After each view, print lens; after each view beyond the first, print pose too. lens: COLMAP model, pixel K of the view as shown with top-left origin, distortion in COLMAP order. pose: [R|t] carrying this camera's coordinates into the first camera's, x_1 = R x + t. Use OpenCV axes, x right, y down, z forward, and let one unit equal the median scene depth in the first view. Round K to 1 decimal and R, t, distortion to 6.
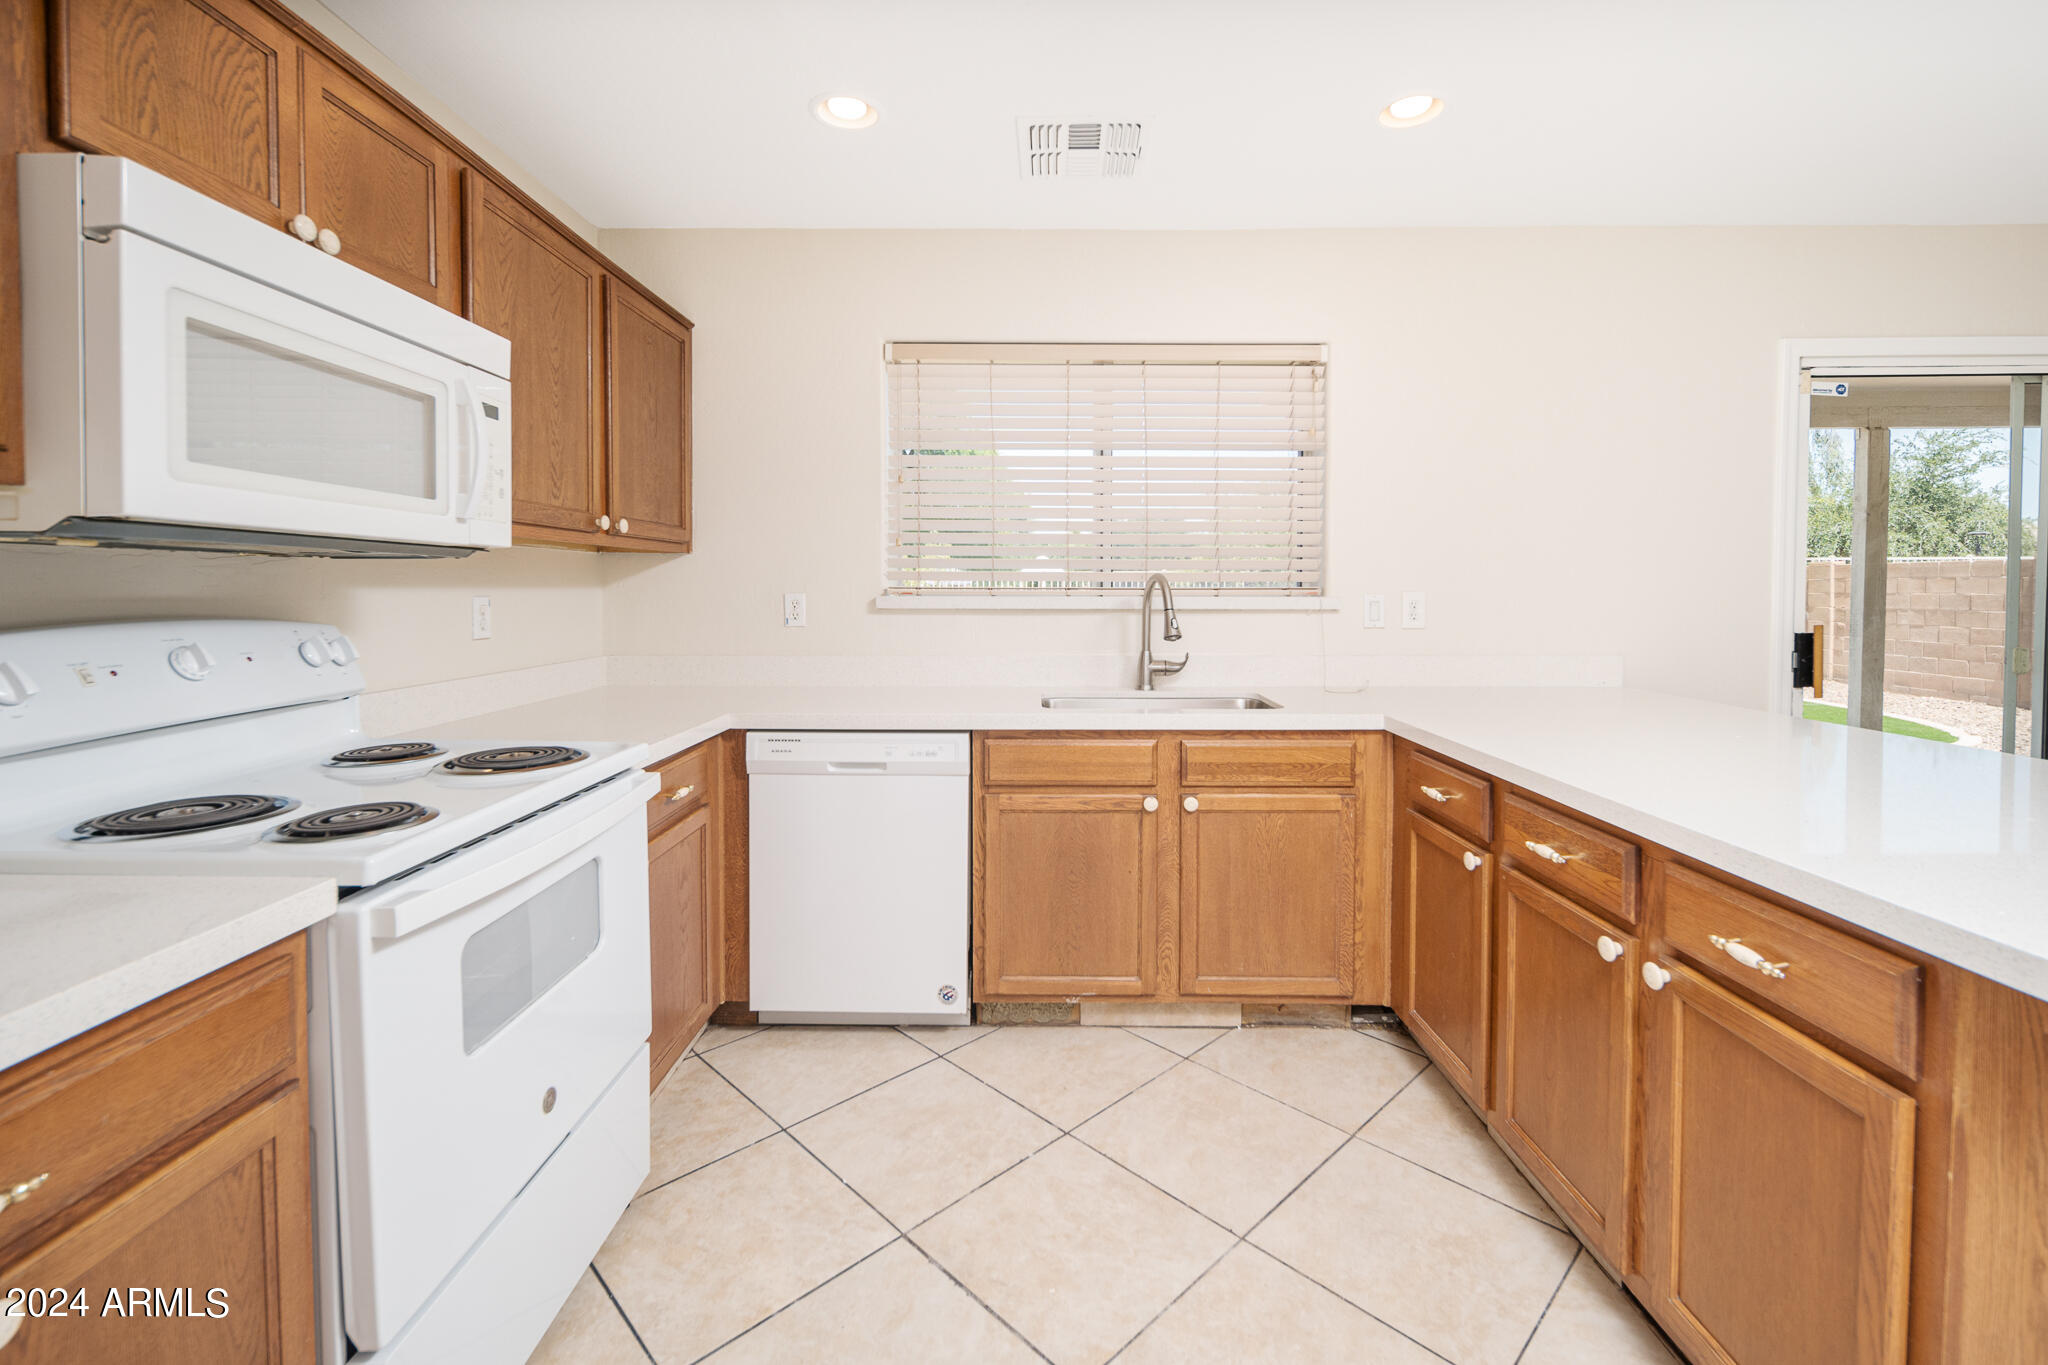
lens RADIAL K [[900.1, 0, 1016.5], [0, 900.1, 640.2], [0, 0, 1]] dist [0.000005, 0.000165]
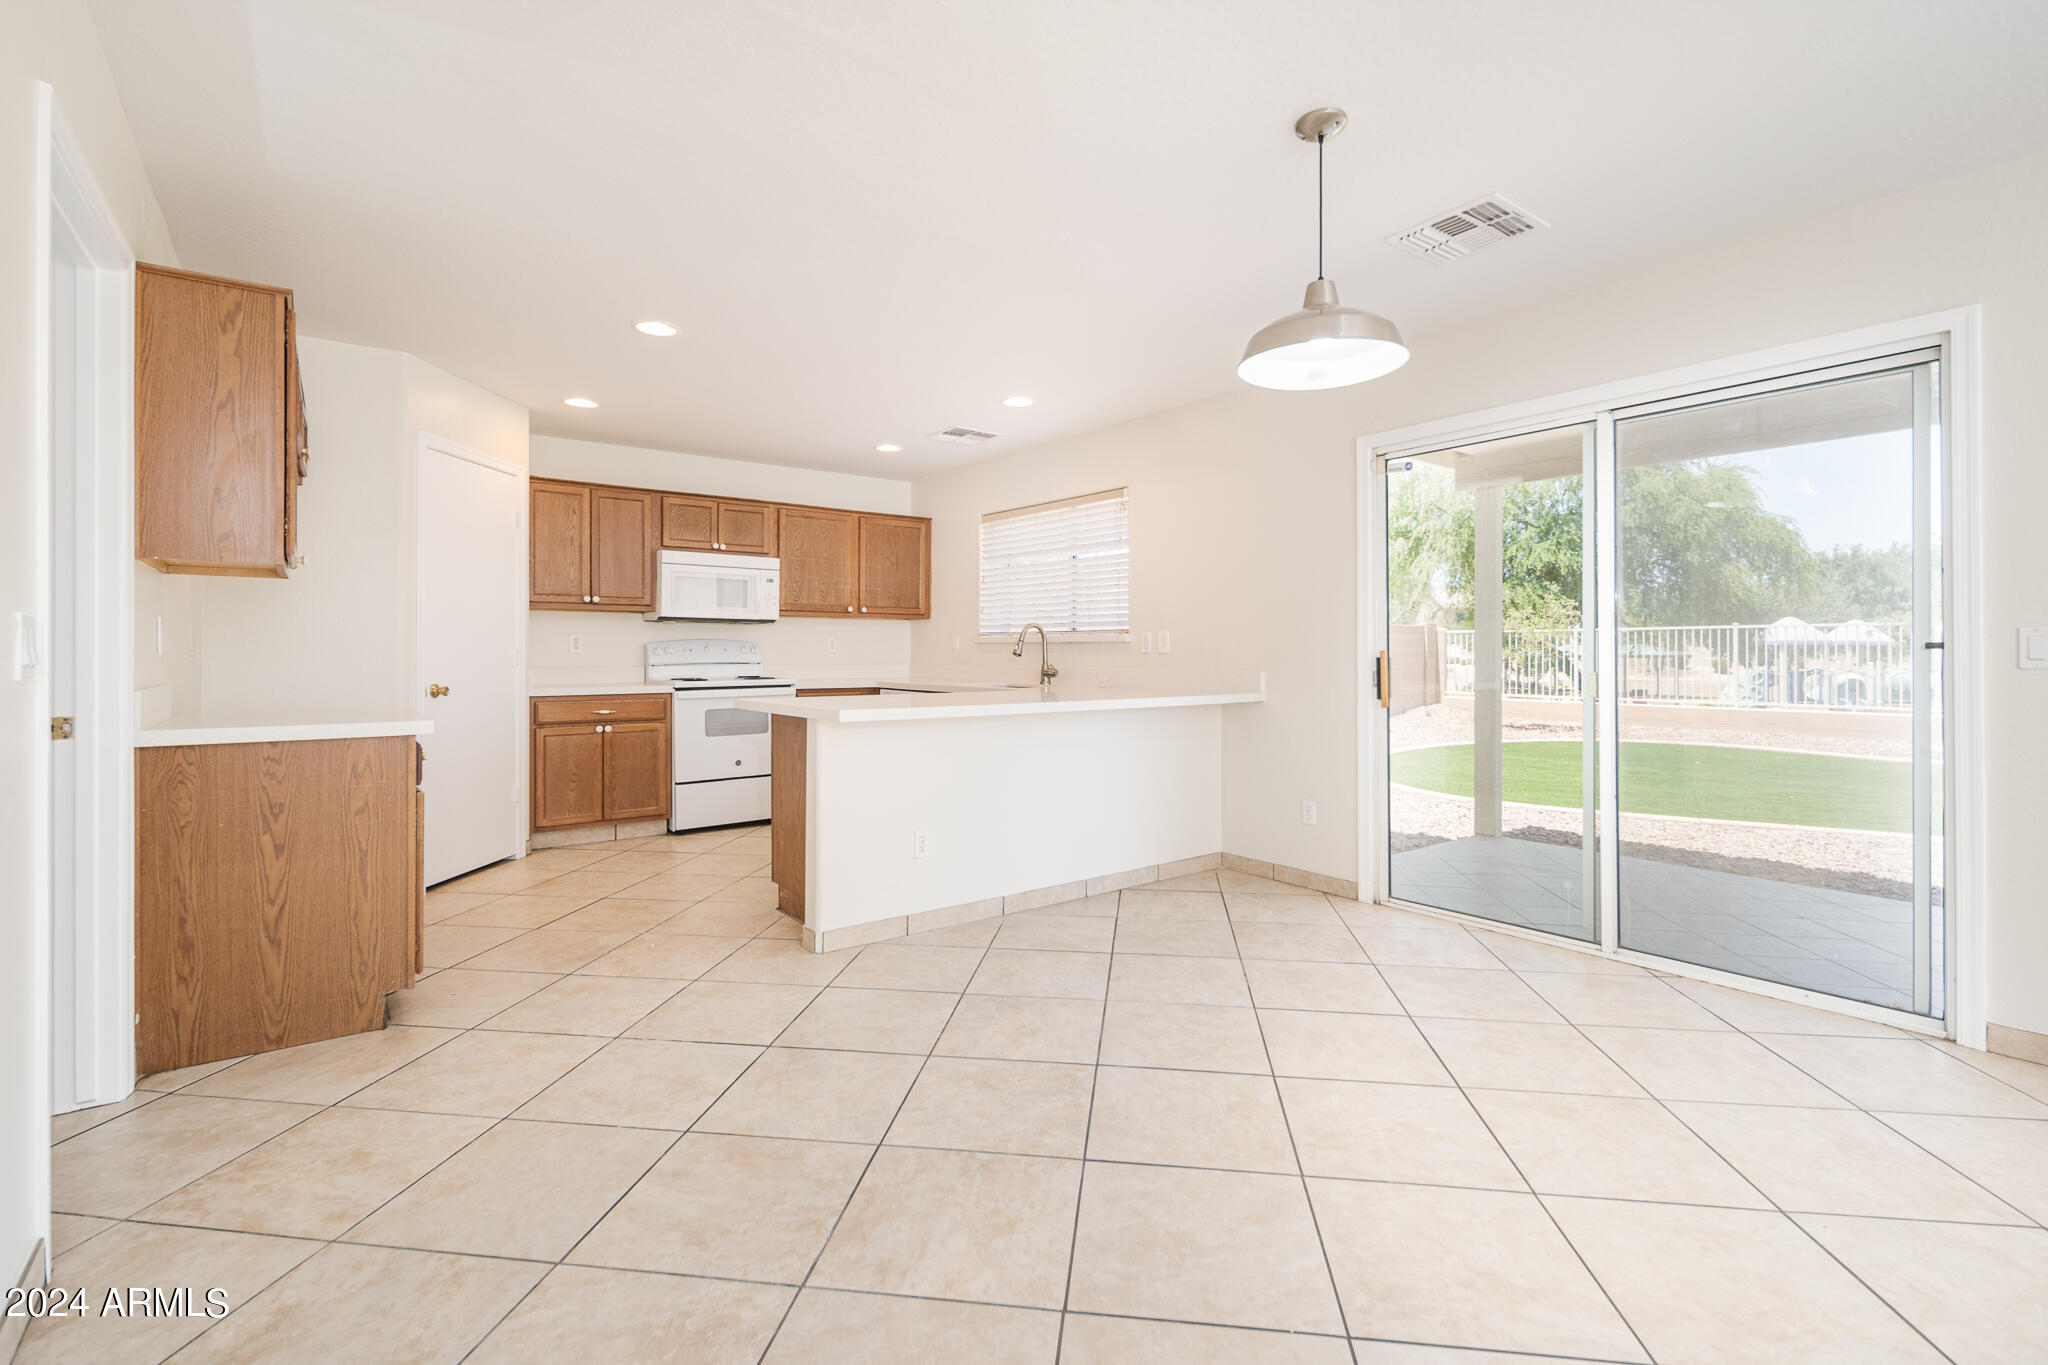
lens RADIAL K [[915.5, 0, 1024.0], [0, 915.5, 682.5], [0, 0, 1]] dist [-0.000905, -0.000170]
pose [[0.606910, 0.028515, -0.794259, 2.205479], [-0.048667, 0.998814, -0.001329, 0.075213], [0.793279, 0.039461, 0.607578, -0.280914]]
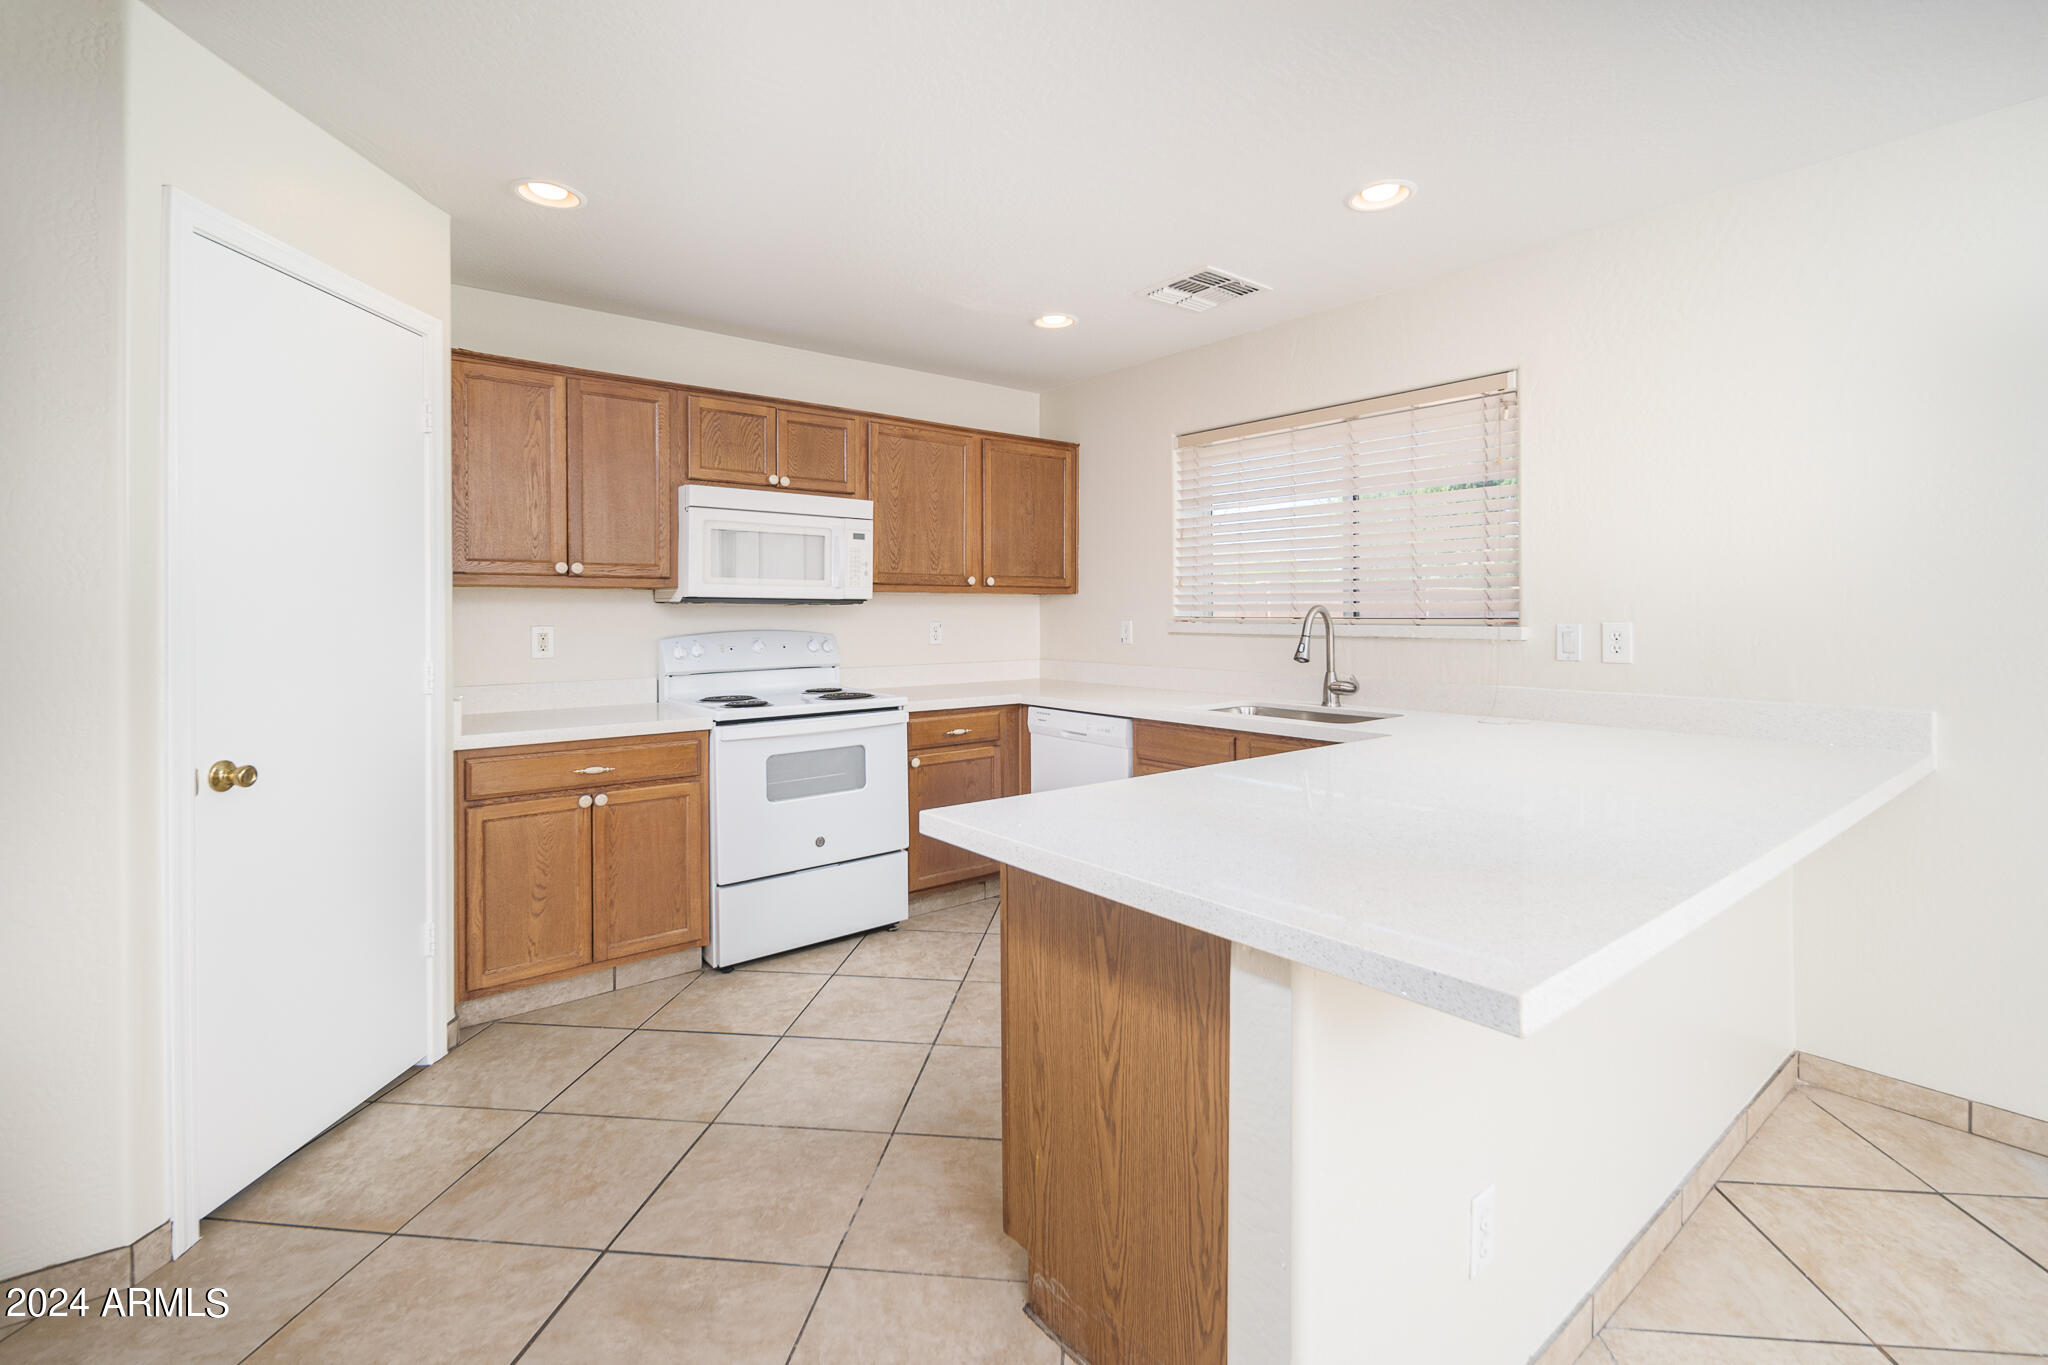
lens RADIAL K [[900.1, 0, 1016.5], [0, 900.1, 640.2], [0, 0, 1]] dist [0.000005, 0.000165]
pose [[0.627337, 0.022756, -0.778416, 1.046058], [-0.042204, 0.999097, -0.004805, -0.007318], [0.777604, 0.035867, 0.627731, -0.045979]]
